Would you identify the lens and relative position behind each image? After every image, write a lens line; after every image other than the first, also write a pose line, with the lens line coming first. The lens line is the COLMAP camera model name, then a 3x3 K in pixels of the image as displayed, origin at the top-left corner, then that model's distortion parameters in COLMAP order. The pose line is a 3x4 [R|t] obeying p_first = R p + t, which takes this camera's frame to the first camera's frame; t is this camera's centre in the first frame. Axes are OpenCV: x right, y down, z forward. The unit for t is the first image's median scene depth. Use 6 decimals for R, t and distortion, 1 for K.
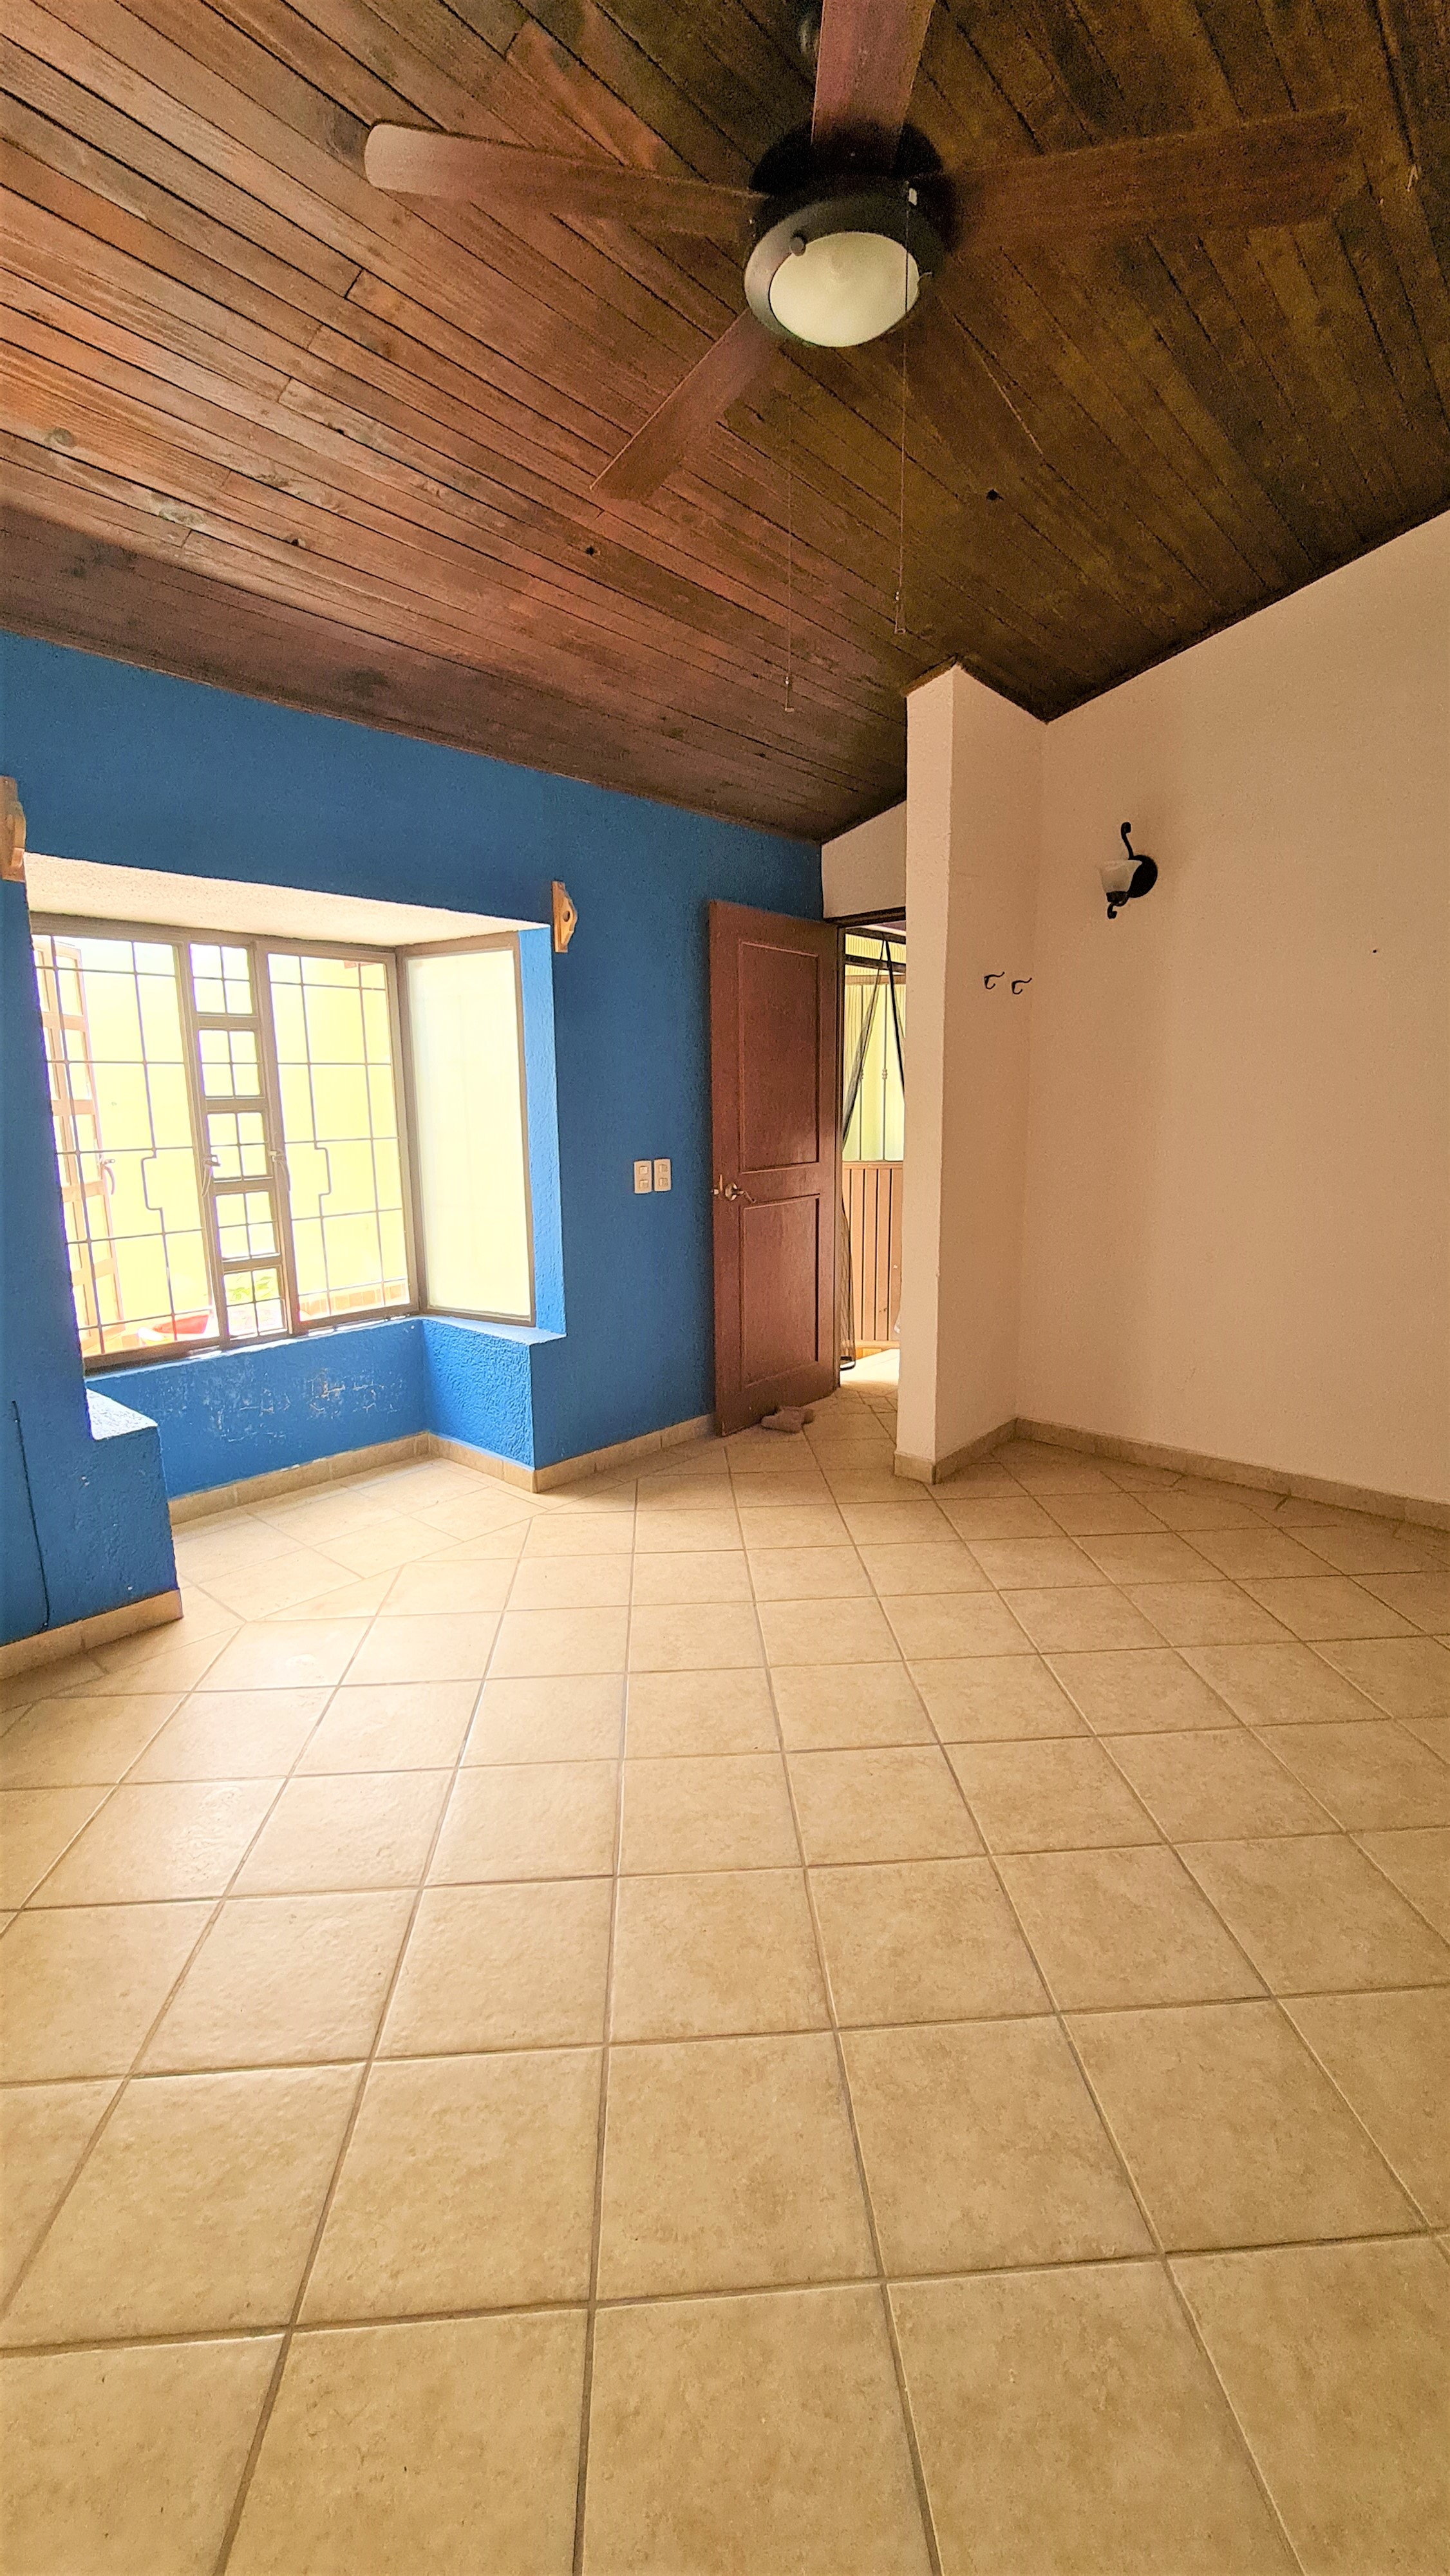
lens RADIAL K [[1079.3, 0, 725.0], [0, 1079.3, 1288.0], [0, 0, 1]] dist [-0.001249, -0.000236]
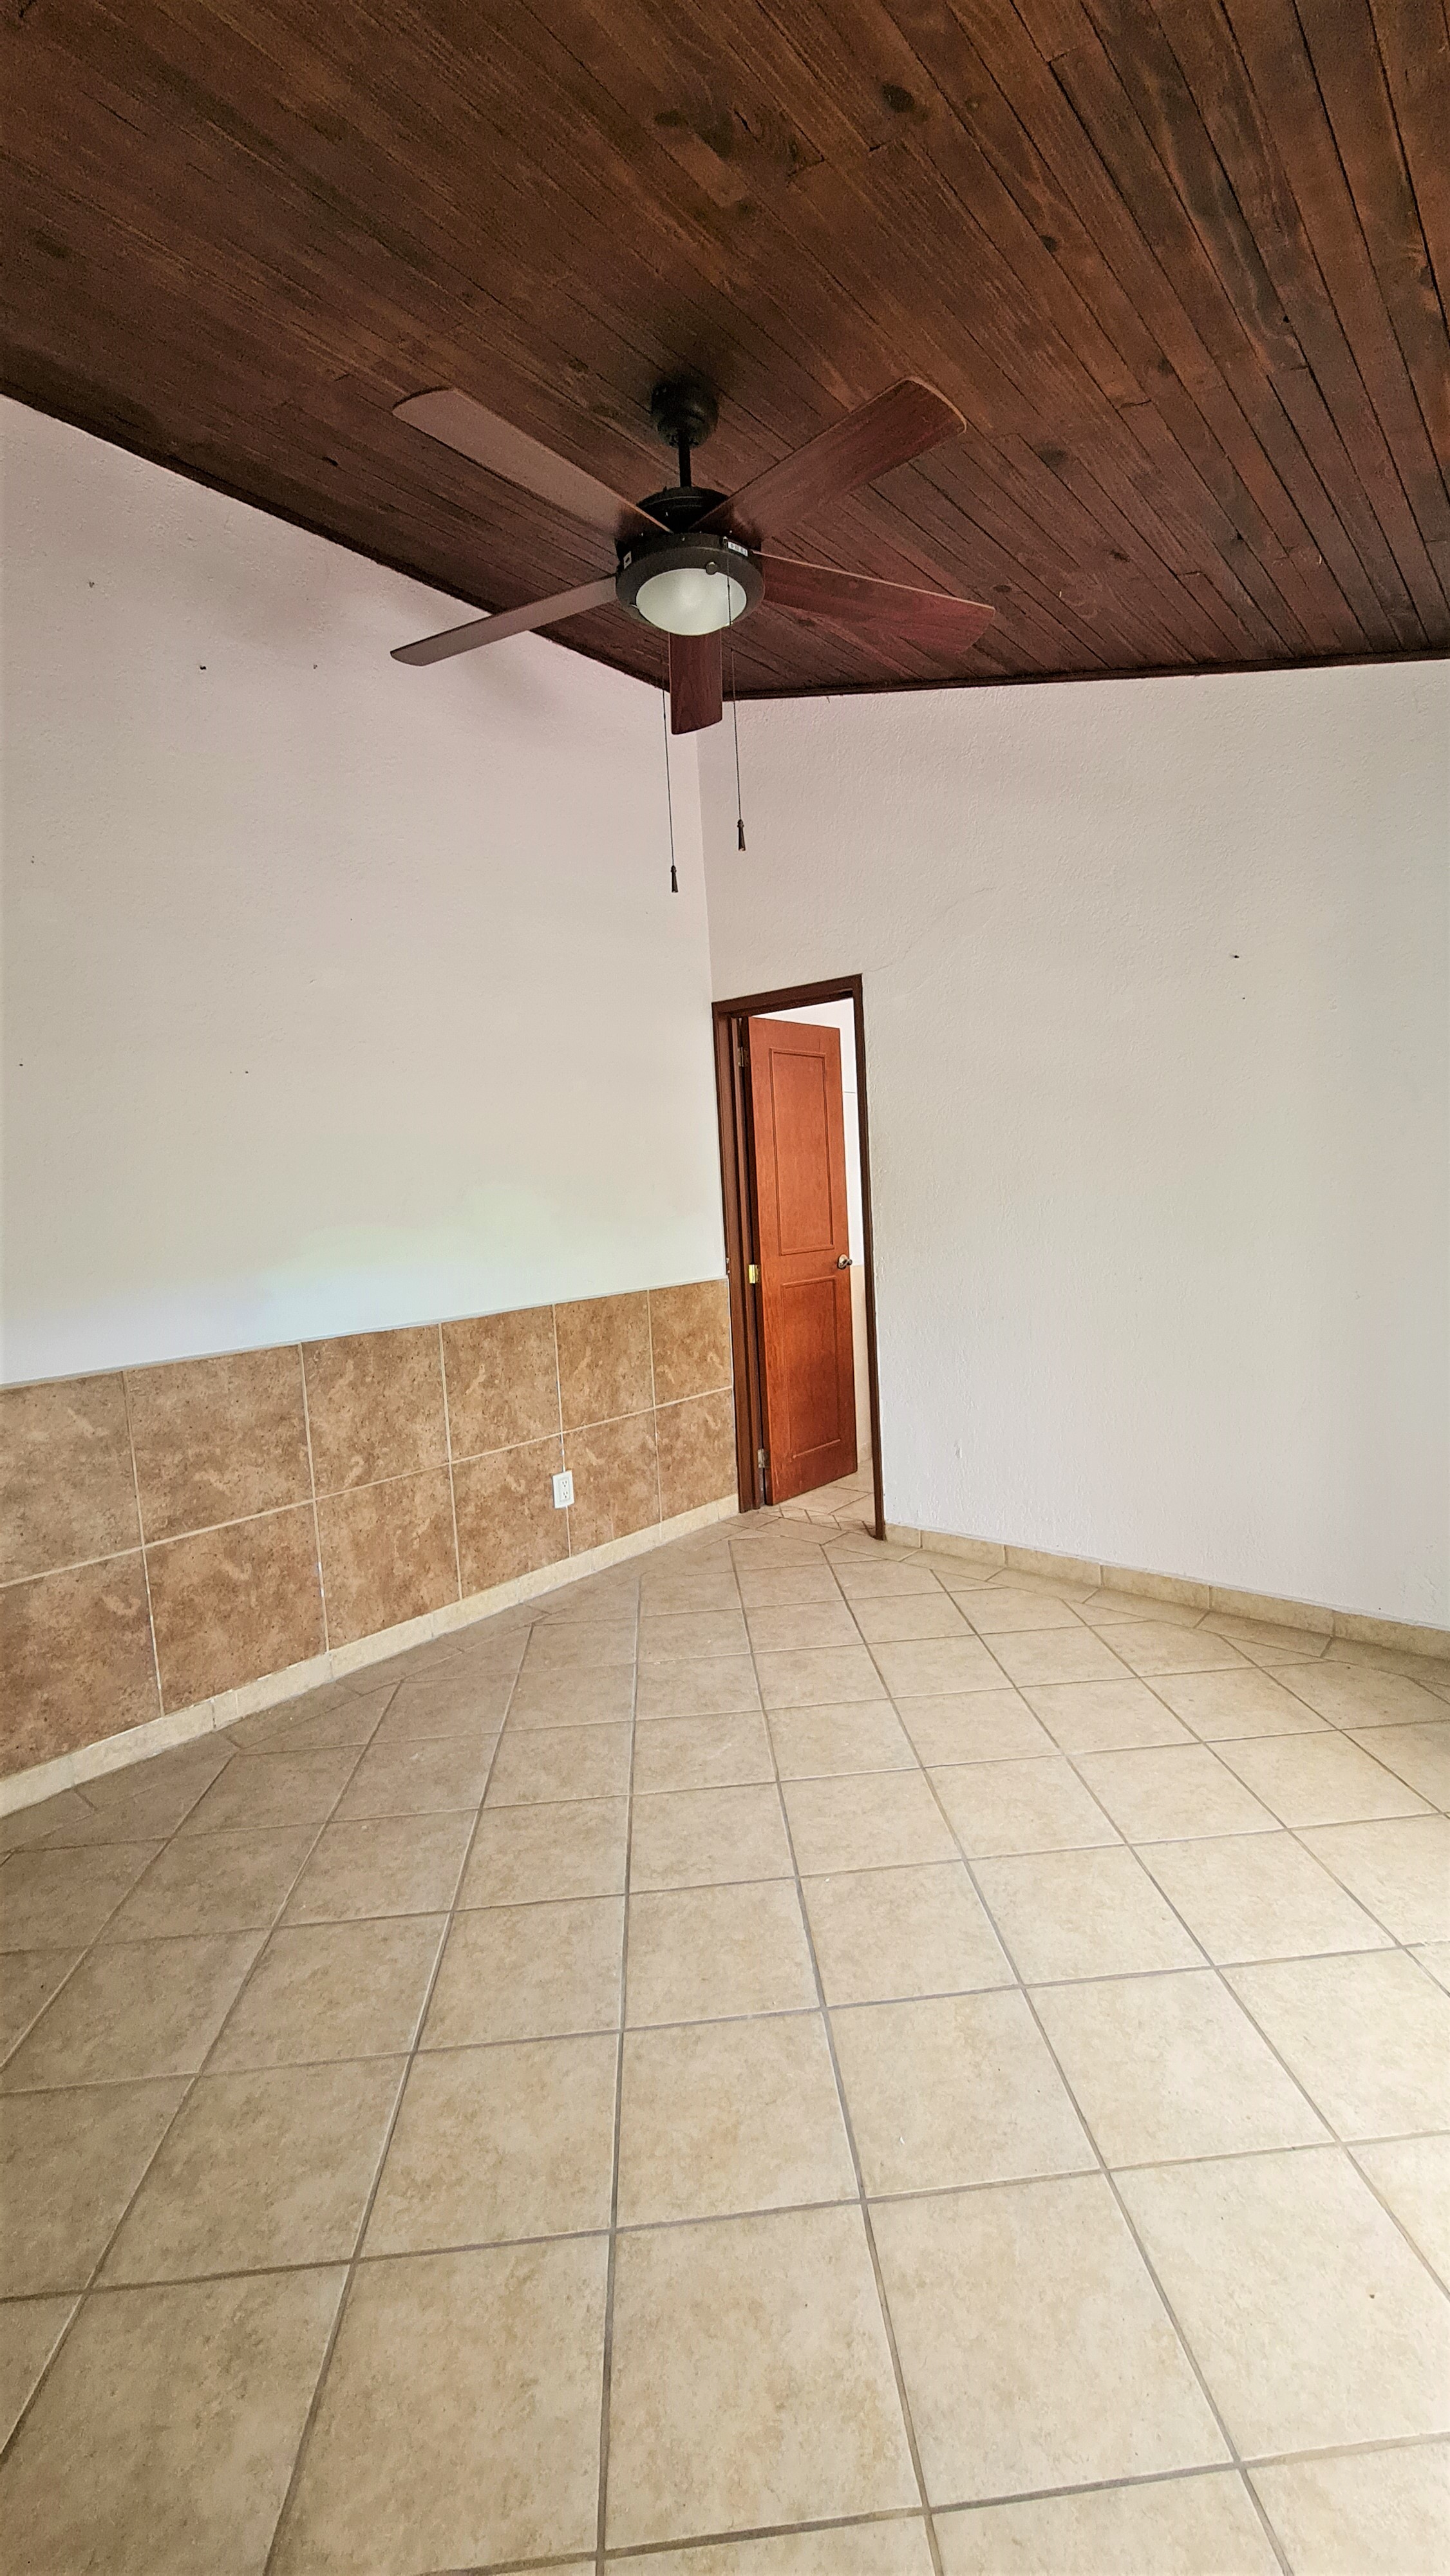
lens RADIAL K [[1079.3, 0, 725.0], [0, 1079.3, 1288.0], [0, 0, 1]] dist [-0.001249, -0.000236]
pose [[-0.998017, 0.062795, 0.004324, 0.085398], [0.061576, 0.959784, 0.273903, -0.347275], [0.013050, 0.273626, -0.961748, 1.884842]]
